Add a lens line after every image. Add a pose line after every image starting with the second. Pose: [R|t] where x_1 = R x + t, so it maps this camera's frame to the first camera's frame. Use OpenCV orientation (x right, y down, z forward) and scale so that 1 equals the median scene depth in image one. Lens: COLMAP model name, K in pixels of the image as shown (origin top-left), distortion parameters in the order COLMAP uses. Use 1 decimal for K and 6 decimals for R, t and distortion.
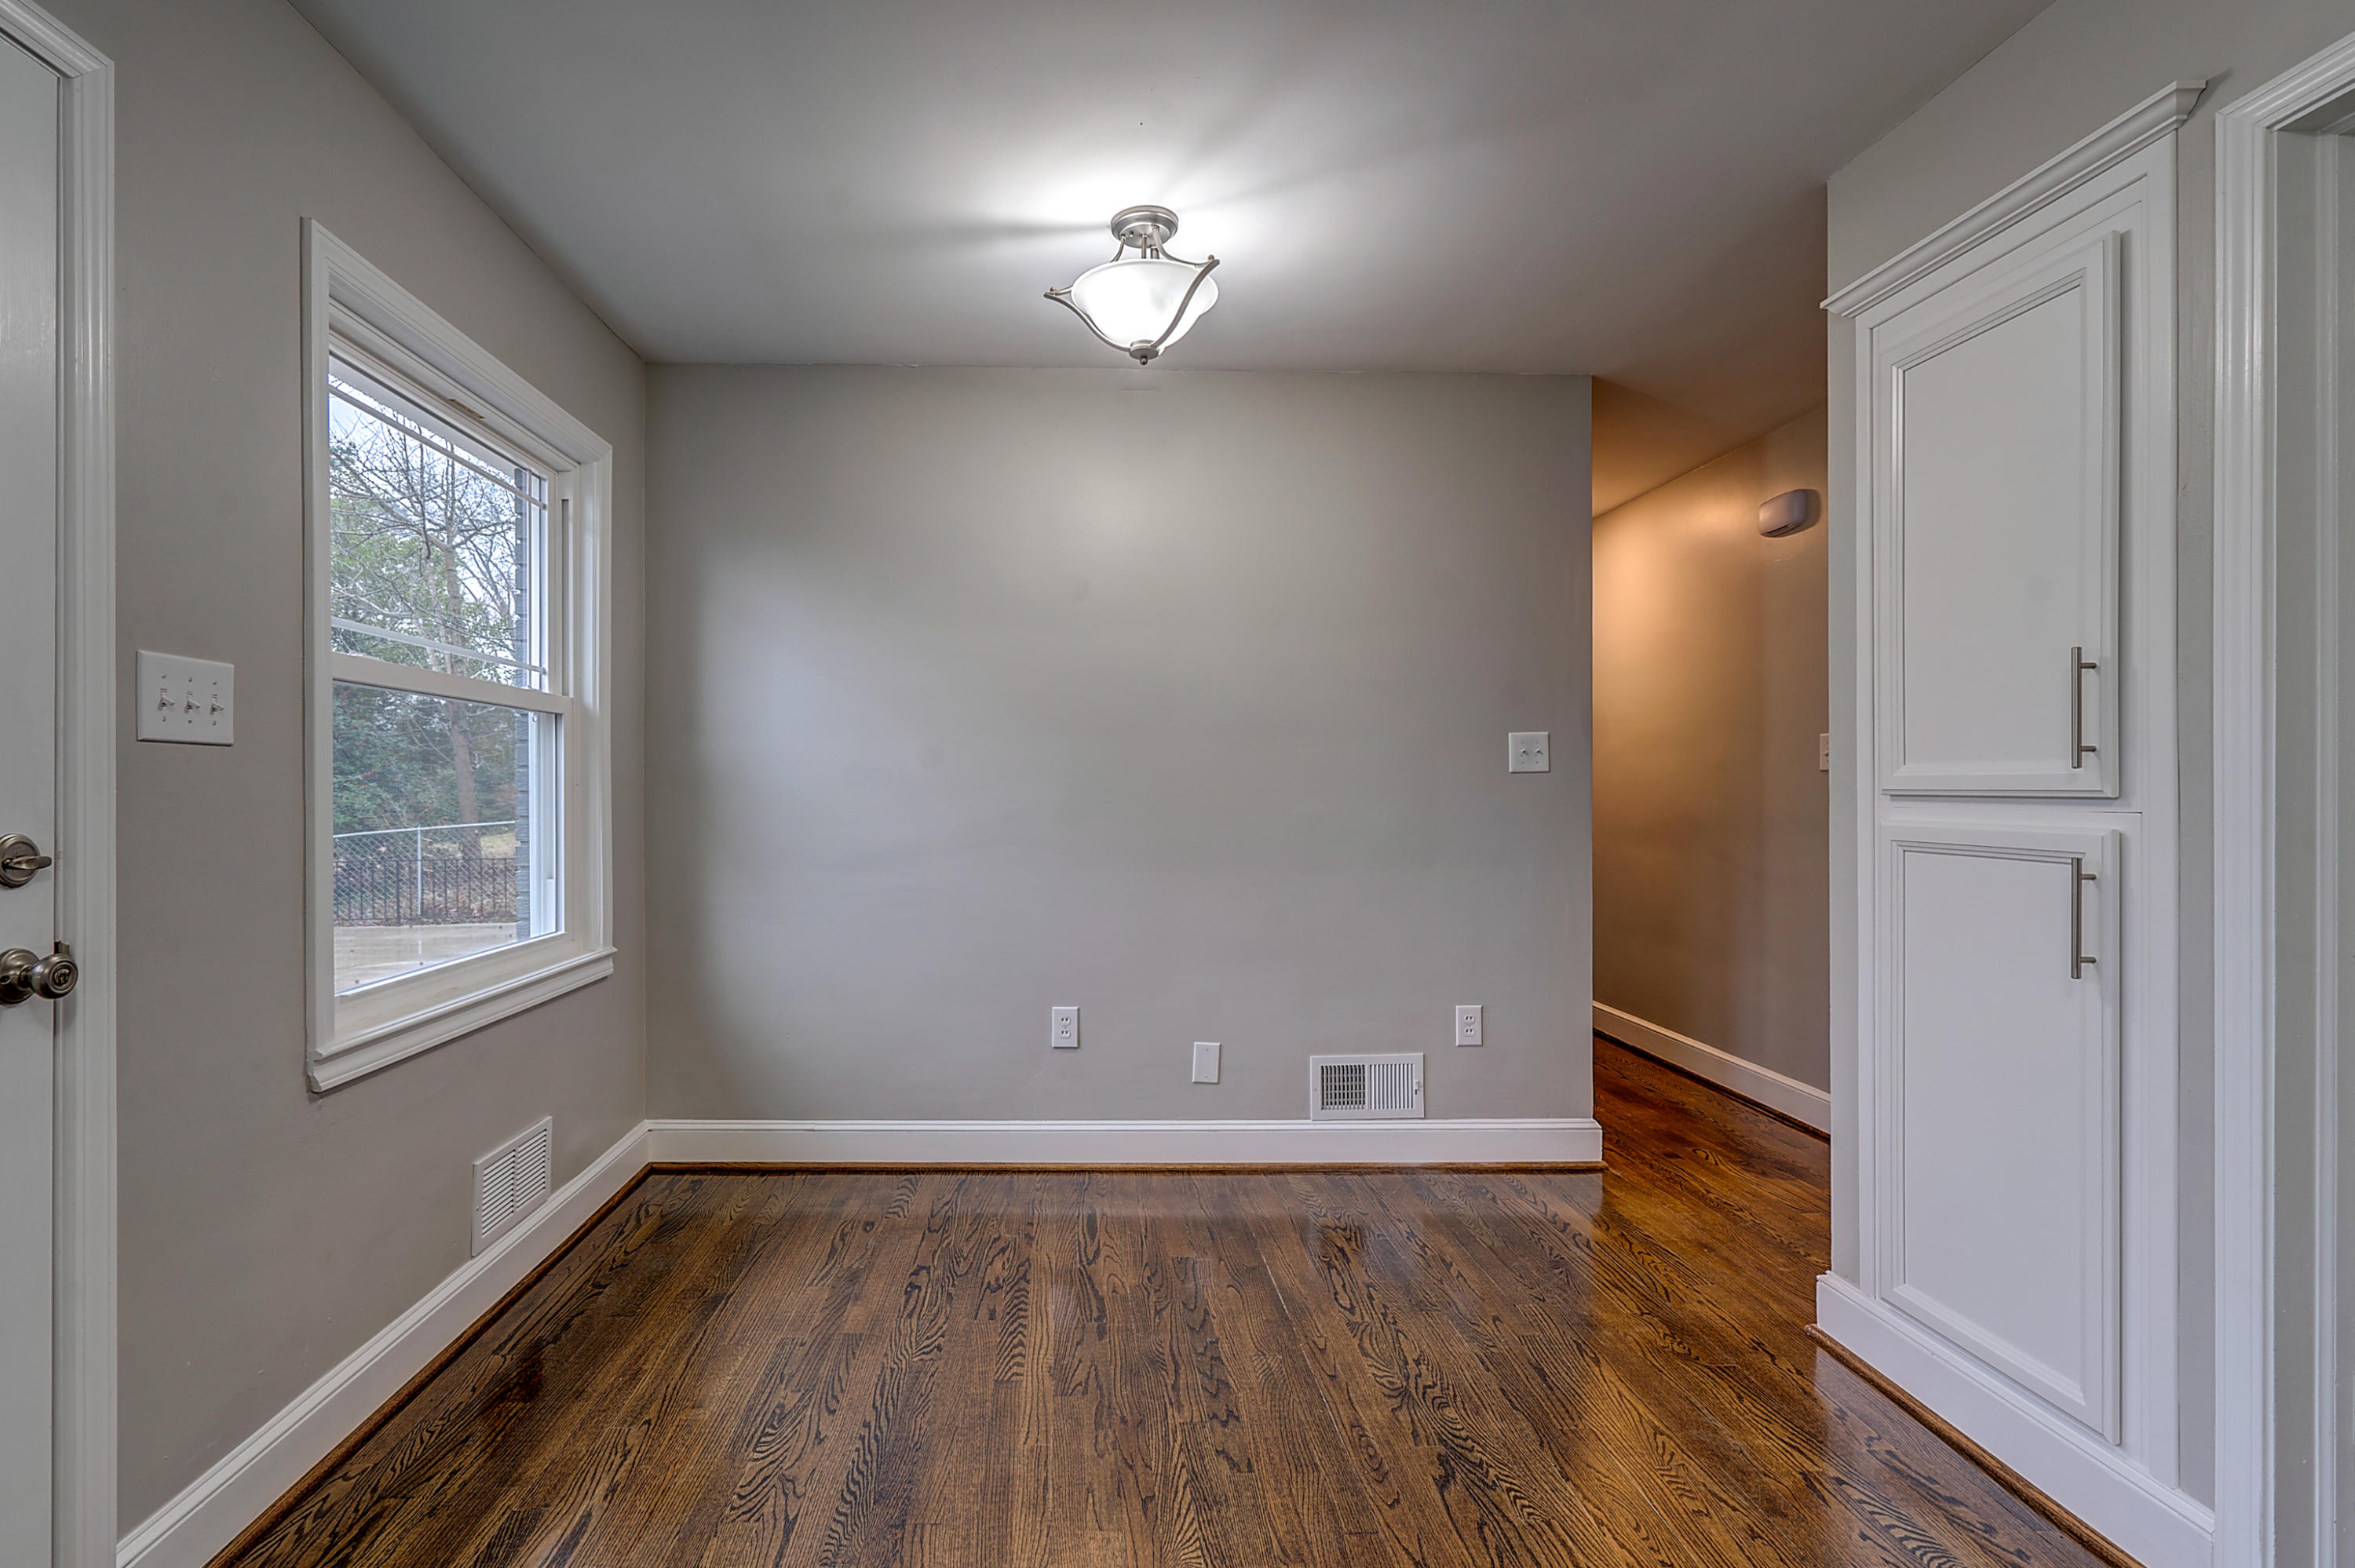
lens RADIAL K [[1086.6, 0, 1177.5], [0, 1086.6, 784.0], [0, 0, 1]] dist [-0.002225, -0.000123]
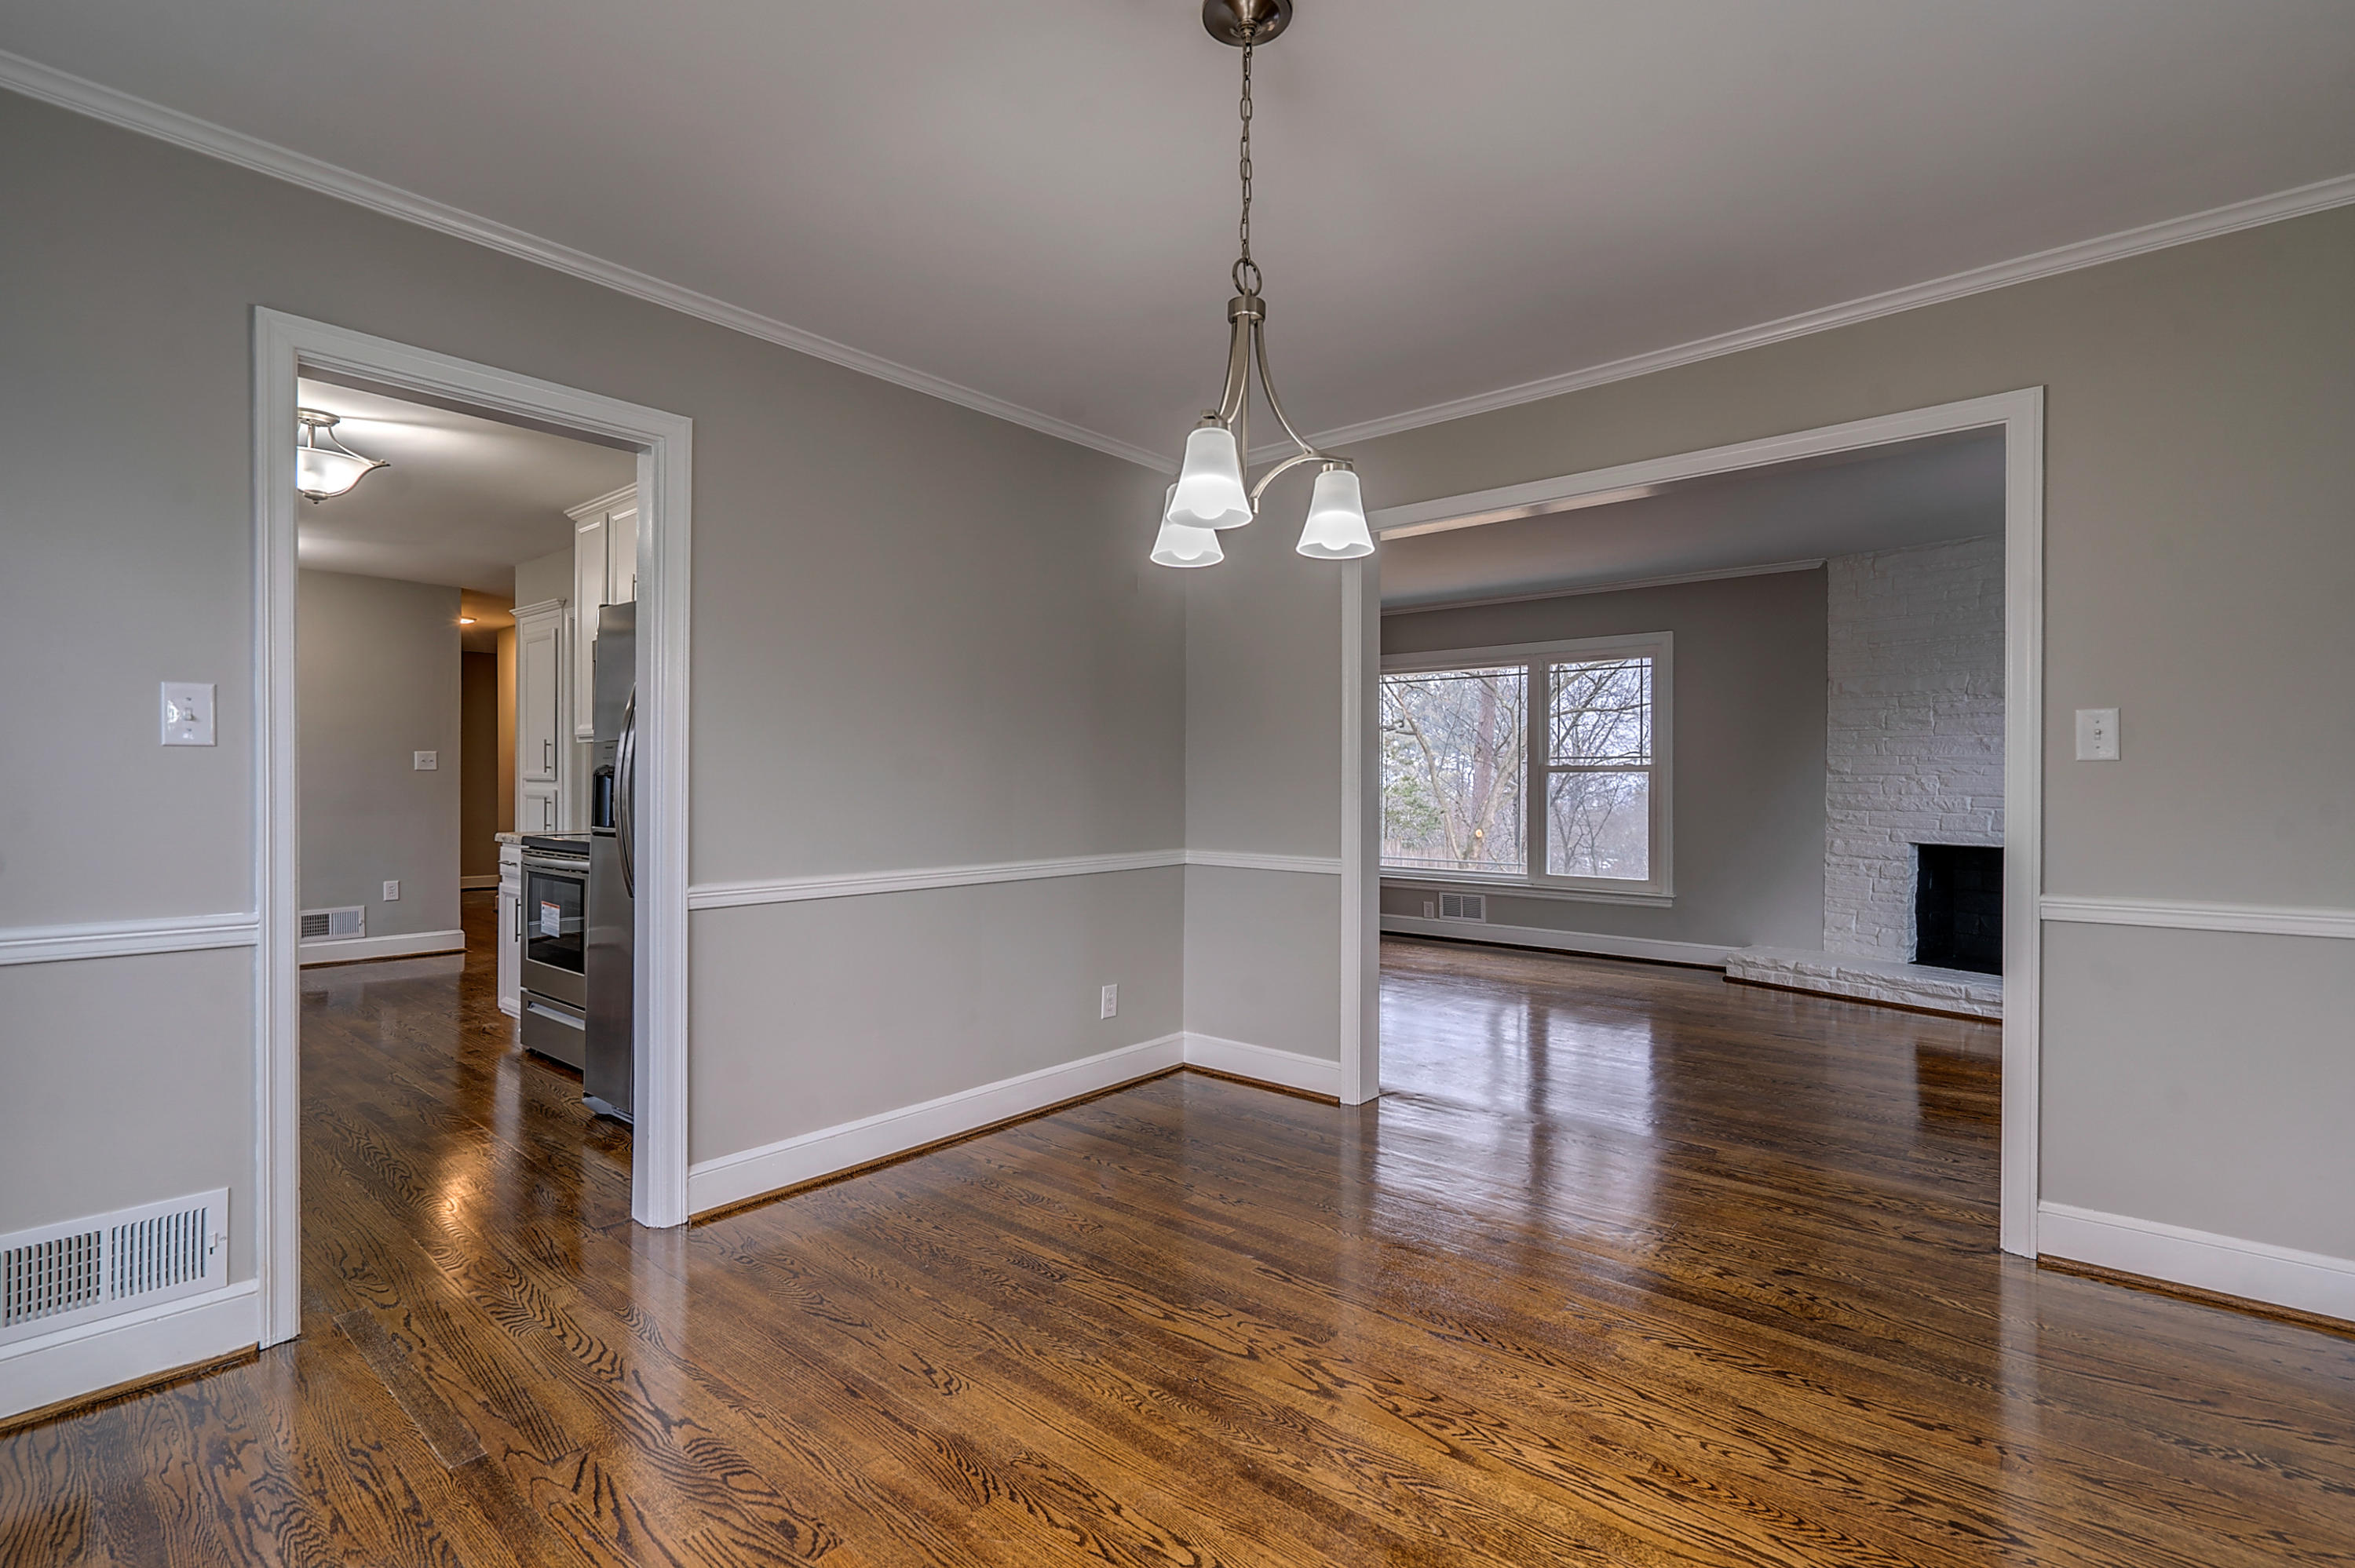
lens RADIAL K [[1086.6, 0, 1177.5], [0, 1086.6, 784.0], [0, 0, 1]] dist [-0.002225, -0.000123]
pose [[0.726830, -0.001379, 0.686816, -0.069155], [-0.004616, 0.999966, 0.006893, -0.005190], [-0.686802, -0.008181, 0.726799, -1.579536]]
